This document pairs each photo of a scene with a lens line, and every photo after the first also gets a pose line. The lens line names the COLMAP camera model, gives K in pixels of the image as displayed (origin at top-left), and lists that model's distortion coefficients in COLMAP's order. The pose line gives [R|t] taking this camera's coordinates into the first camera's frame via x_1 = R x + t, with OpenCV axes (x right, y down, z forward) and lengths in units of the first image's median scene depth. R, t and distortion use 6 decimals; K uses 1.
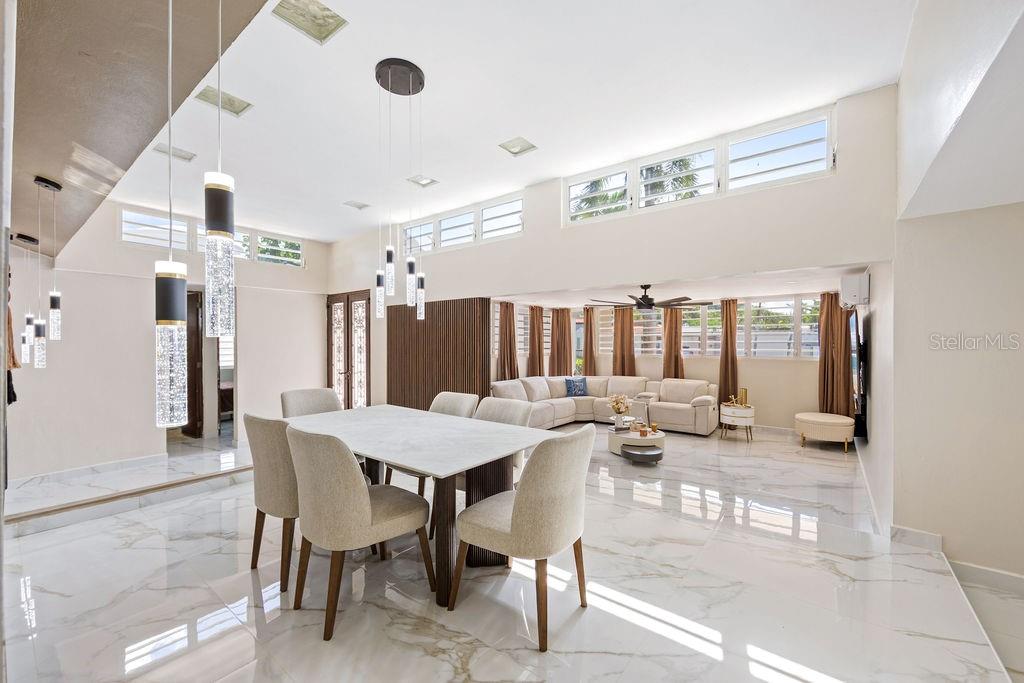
lens RADIAL K [[407.1, 0, 514.2], [0, 407.1, 341.7], [0, 0, 1]] dist [-0.000543, -0.000292]
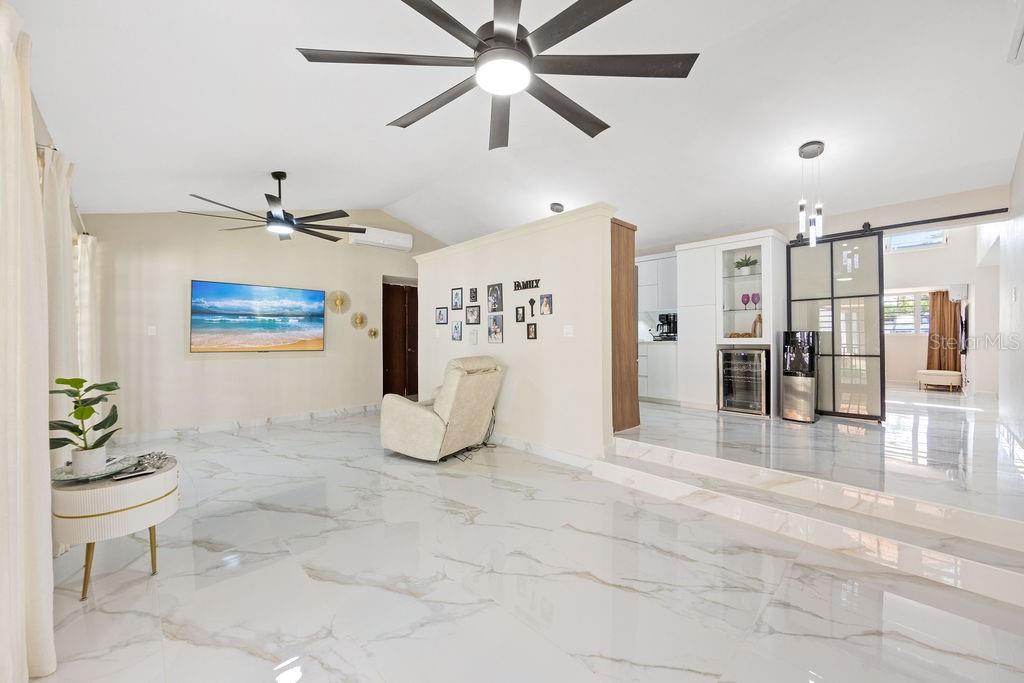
lens RADIAL K [[407.1, 0, 508.4], [0, 407.1, 338.8], [0, 0, 1]] dist [-0.000543, -0.000292]
pose [[0.988308, -0.001690, -0.152461, -0.596262], [0.002783, 0.999972, 0.006954, 0.043444], [0.152445, -0.007296, 0.988285, -0.751001]]
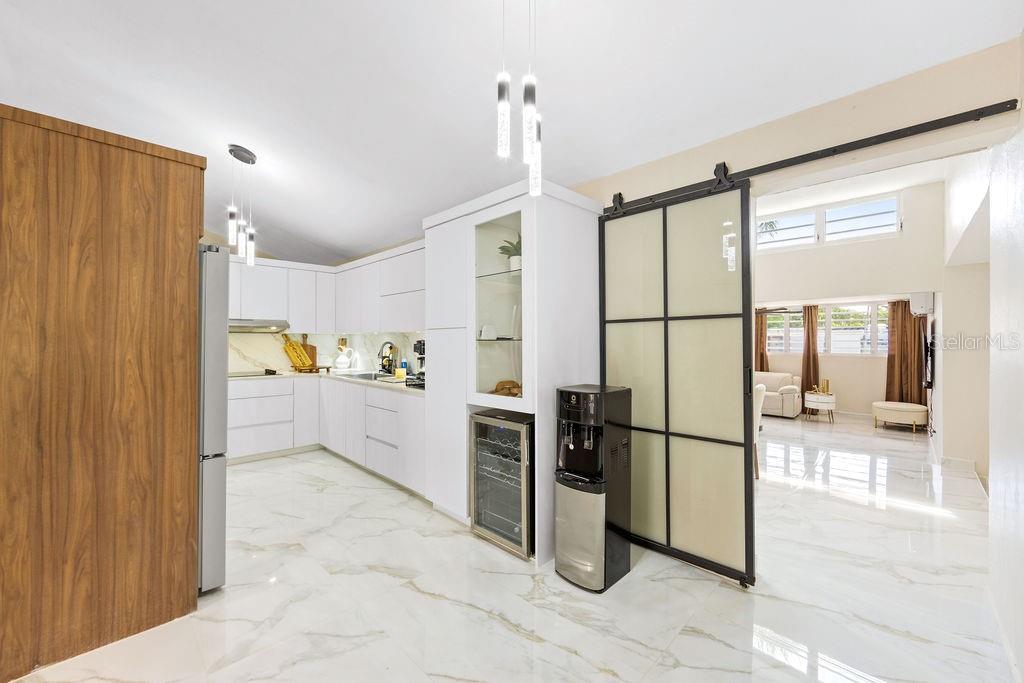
lens RADIAL K [[407.1, 0, 508.3], [0, 407.1, 340.2], [0, 0, 1]] dist [-0.000543, -0.000292]
pose [[0.992575, 0.003360, -0.121584, -0.227012], [-0.002992, 0.999990, 0.003204, -0.004785], [0.121594, -0.002817, 0.992576, -0.318574]]
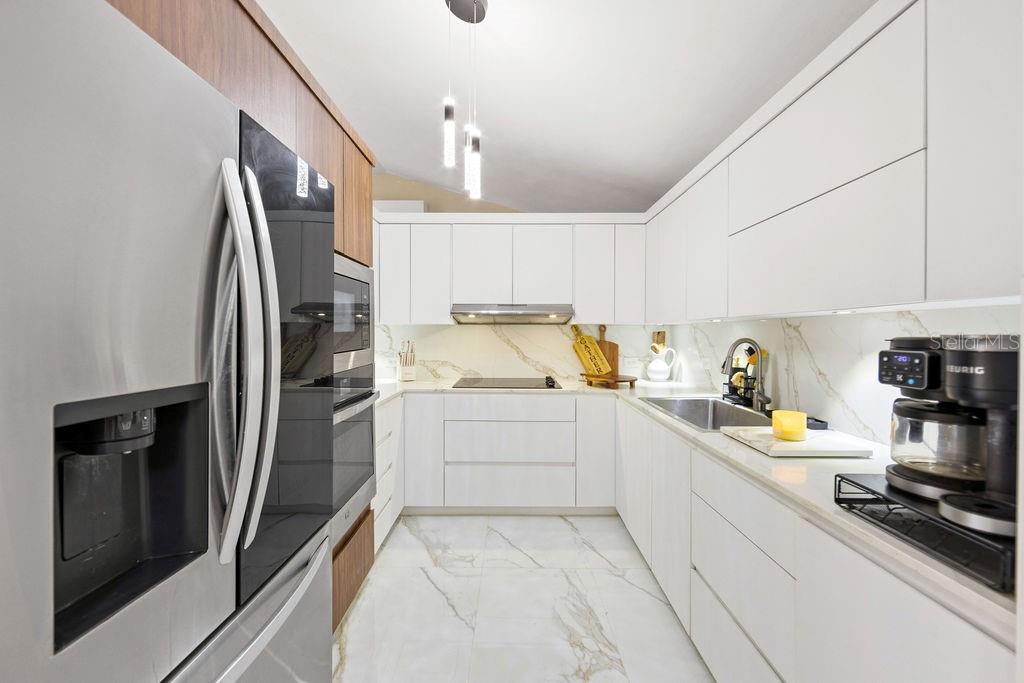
lens RADIAL K [[407.1, 0, 516.1], [0, 407.1, 339.5], [0, 0, 1]] dist [-0.000543, -0.000292]
pose [[0.630012, 0.015237, -0.776436, -0.382139], [-0.001474, 0.999829, 0.018425, -0.004159], [0.776584, -0.010463, 0.629926, 0.008726]]
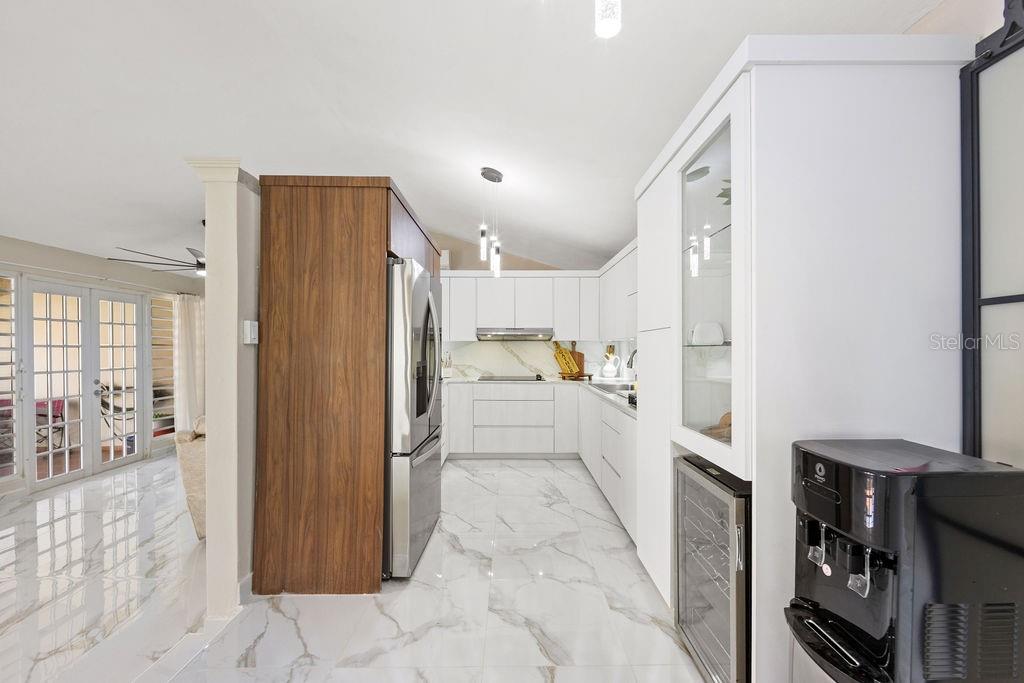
lens RADIAL K [[407.1, 0, 513.9], [0, 407.1, 352.1], [0, 0, 1]] dist [-0.000543, -0.000292]
pose [[0.628665, 0.010529, -0.777605, -0.169111], [0.000655, 0.999901, 0.014068, -0.003290], [0.777676, -0.009353, 0.628596, -0.170469]]
